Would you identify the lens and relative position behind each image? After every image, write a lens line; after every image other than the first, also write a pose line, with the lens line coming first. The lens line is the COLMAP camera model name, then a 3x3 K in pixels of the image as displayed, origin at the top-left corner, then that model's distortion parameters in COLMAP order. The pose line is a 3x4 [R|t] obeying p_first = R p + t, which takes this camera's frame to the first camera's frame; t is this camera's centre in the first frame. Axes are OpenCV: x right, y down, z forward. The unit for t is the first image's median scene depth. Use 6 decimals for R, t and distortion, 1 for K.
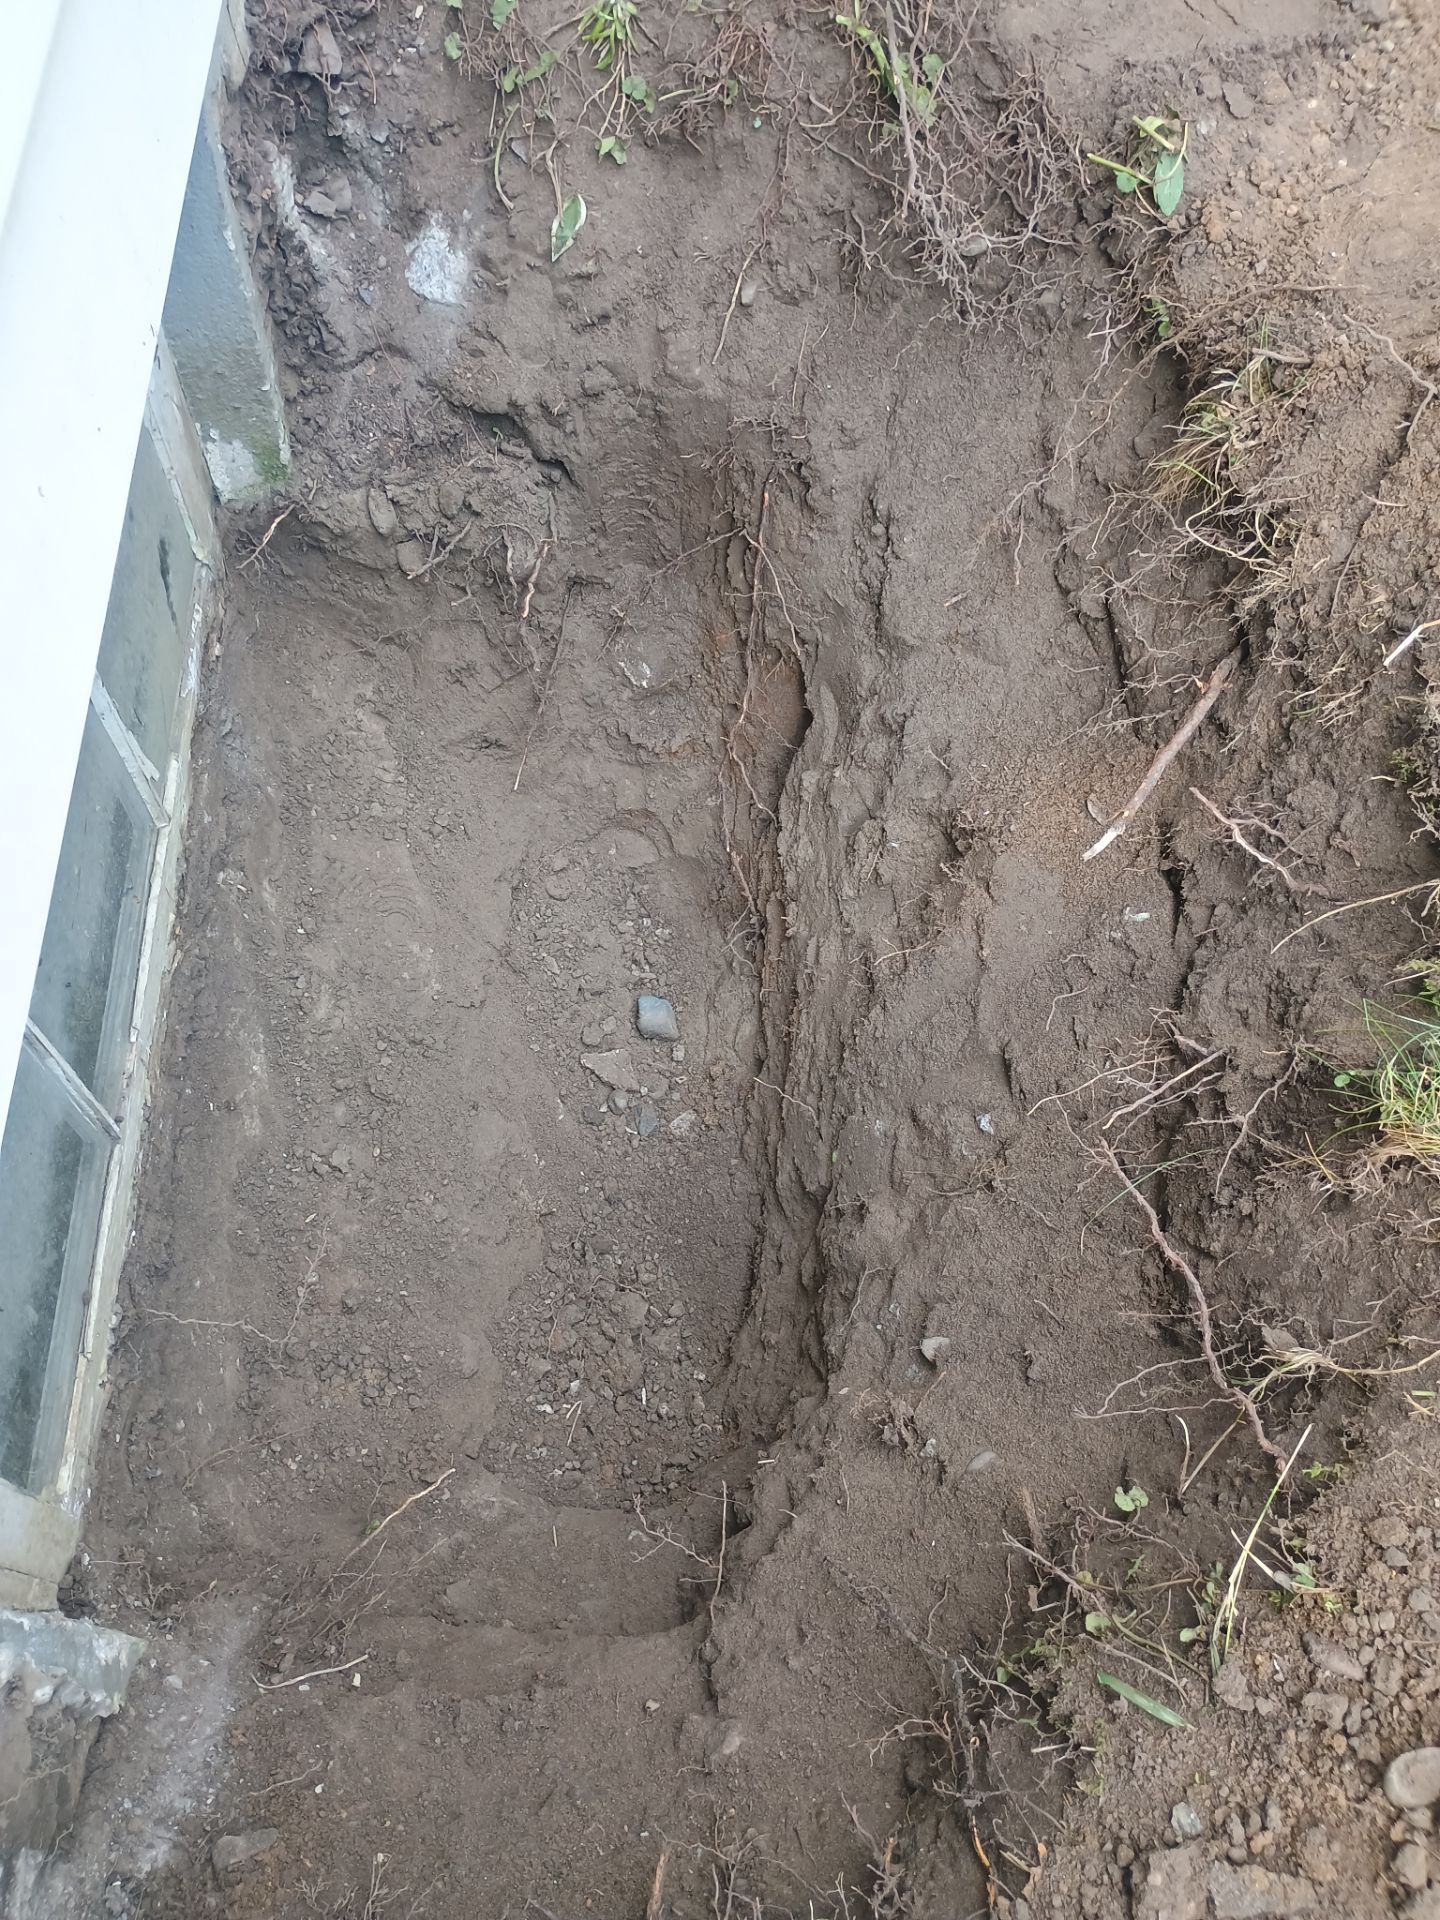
lens RADIAL K [[1610.4, 0, 692.3], [0, 1610.4, 947.0], [0, 0, 1]] dist [0.066474, -0.072836]
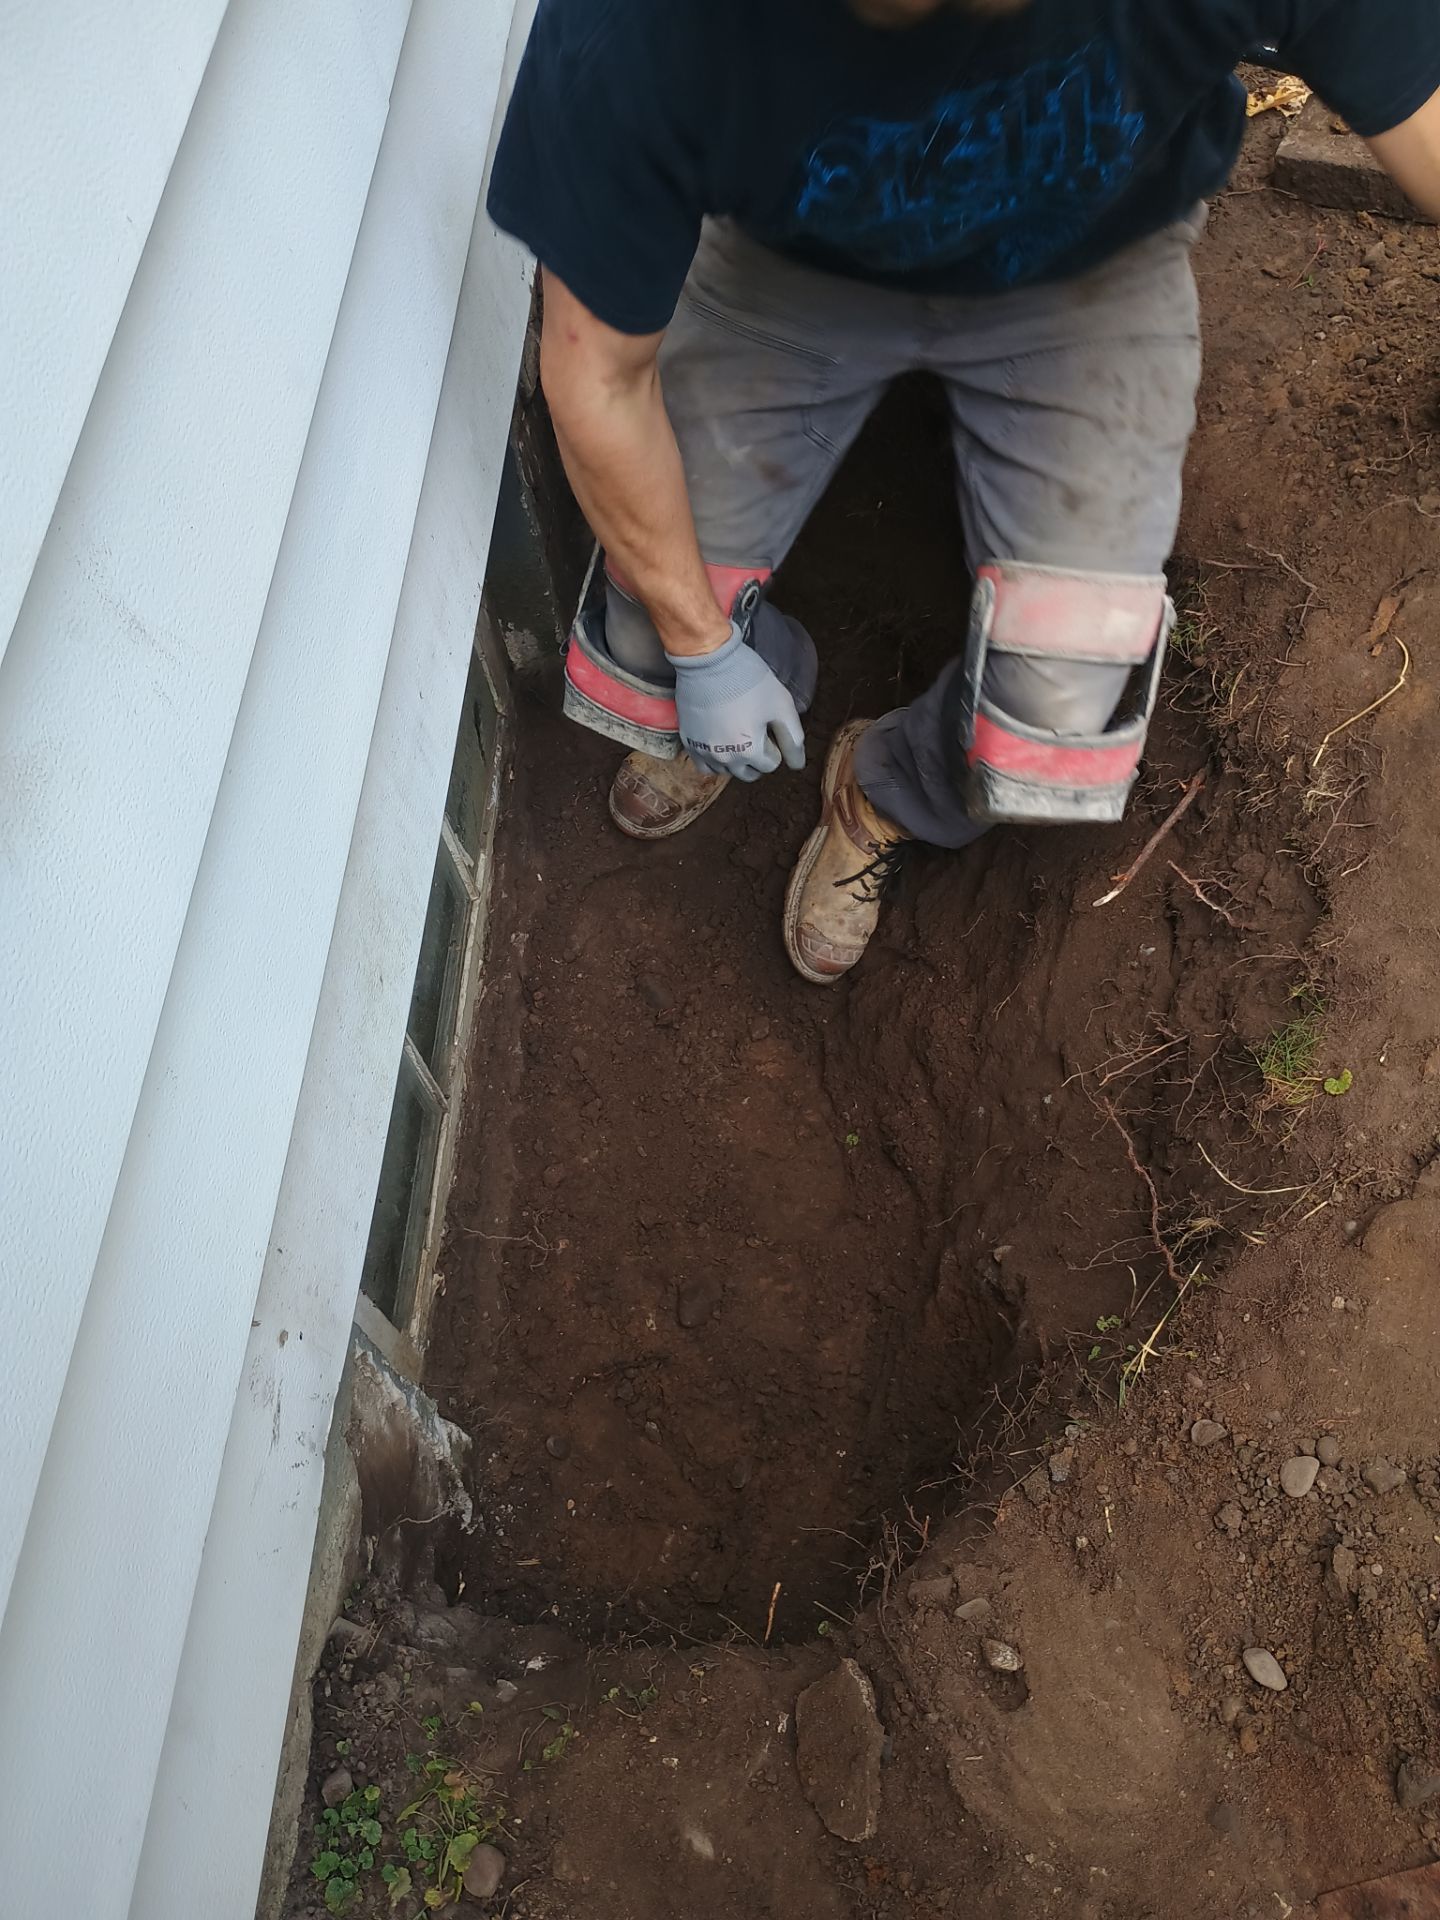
lens RADIAL K [[1621.9, 0, 748.3], [0, 1621.9, 957.9], [0, 0, 1]] dist [0.075873, -0.109623]
pose [[0.991557, -0.009584, -0.129316, 0.101203], [0.002608, 0.998537, -0.054011, 0.056543], [0.129645, 0.053218, 0.990131, -0.398900]]
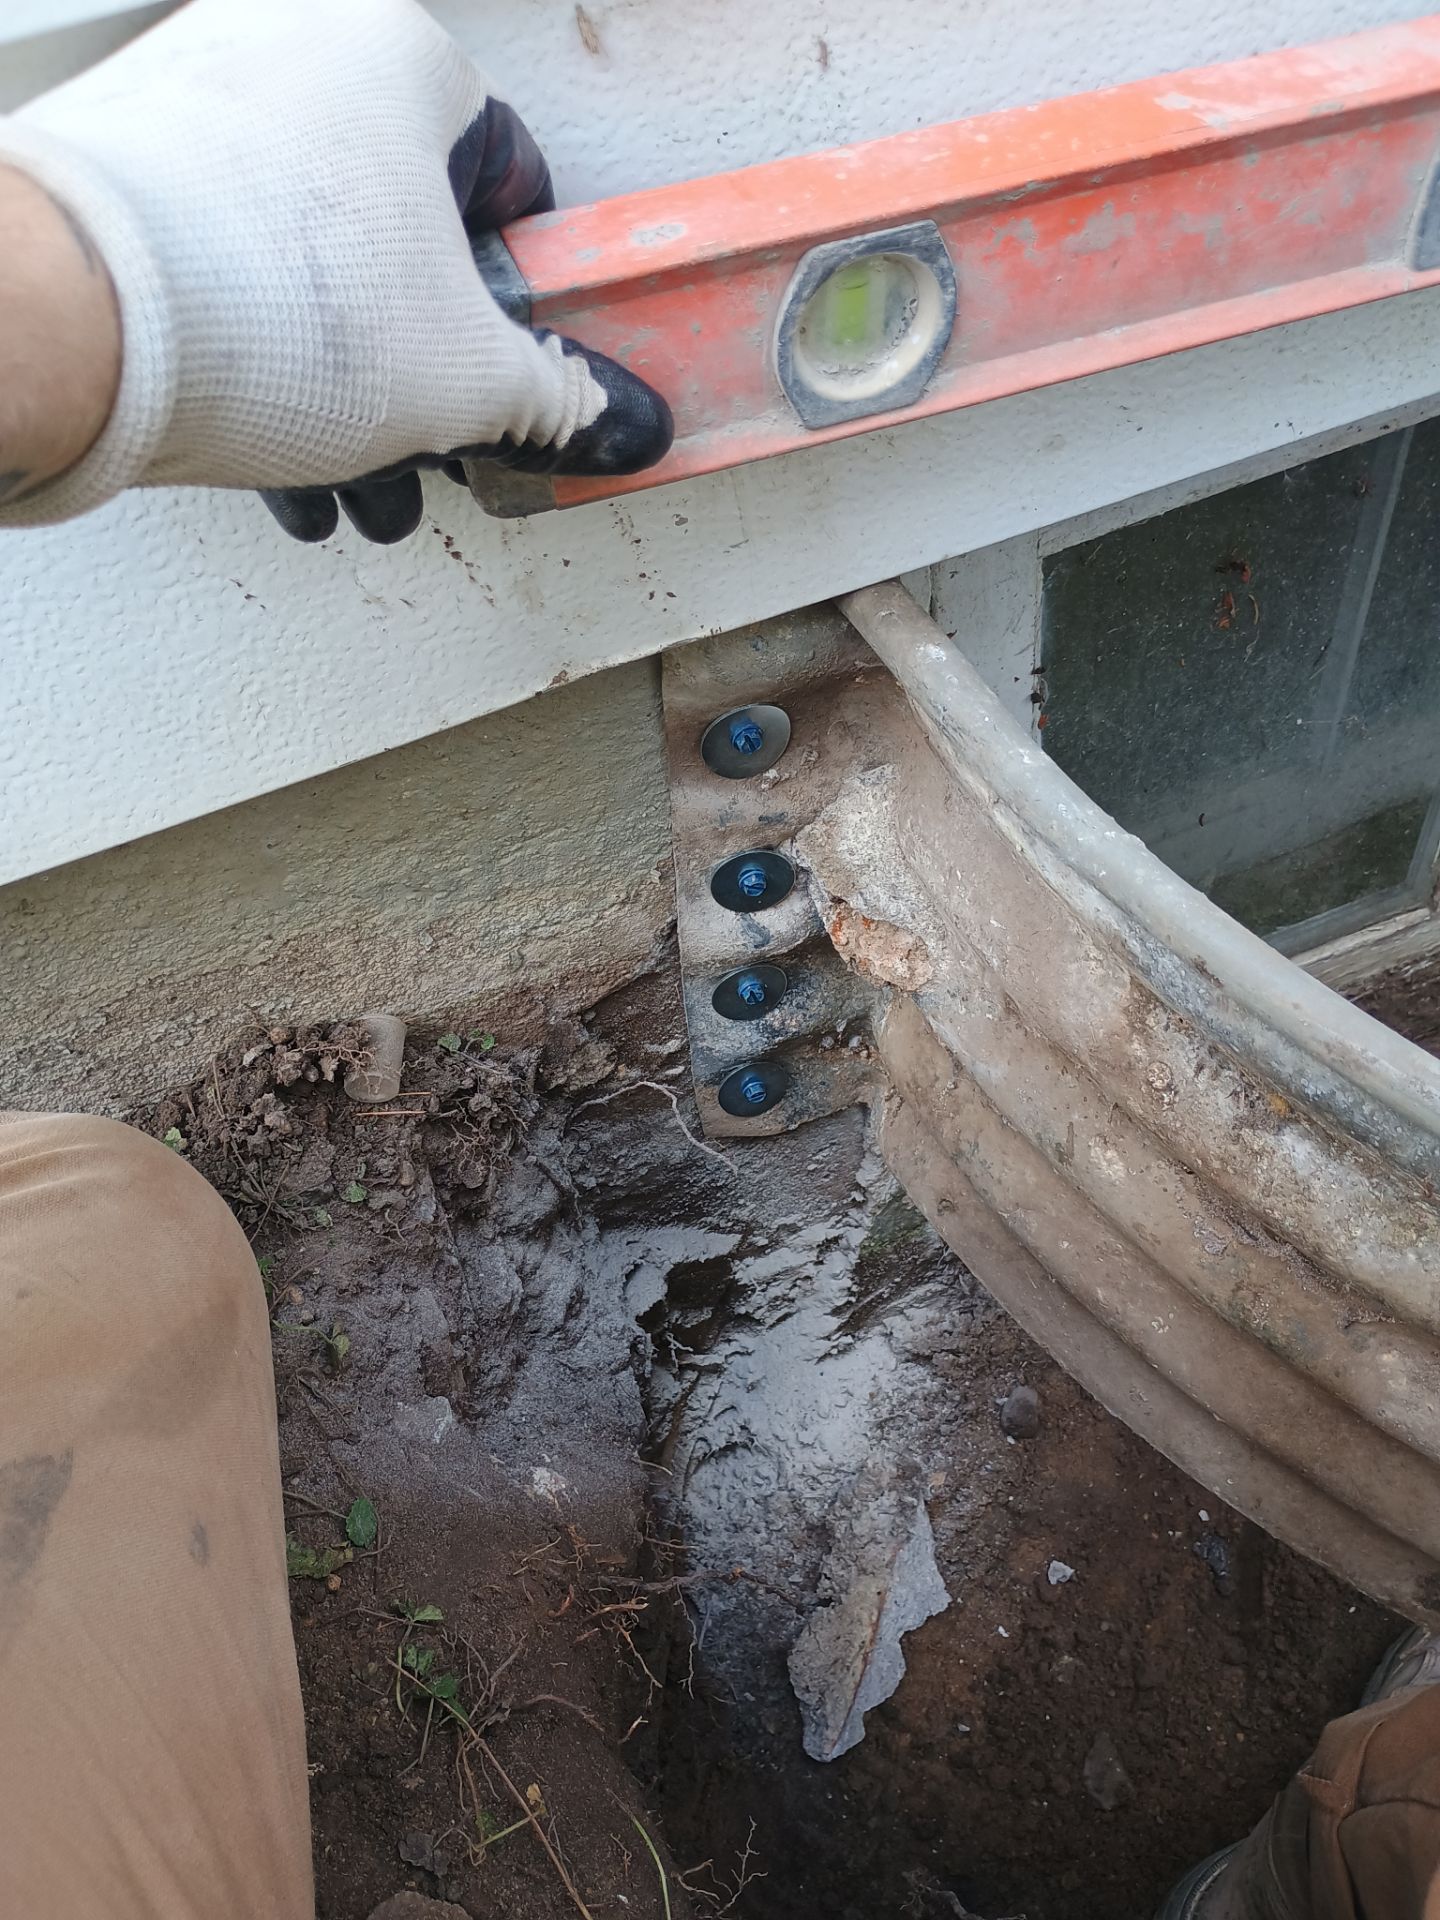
lens RADIAL K [[1631.7, 0, 725.1], [0, 1631.7, 992.1], [0, 0, 1]] dist [0.065259, -0.106602]
pose [[0.326687, 0.705750, -0.628643, 0.054402], [-0.779142, 0.577600, 0.243550, 0.197029], [0.534990, 0.410237, 0.738574, 0.233789]]
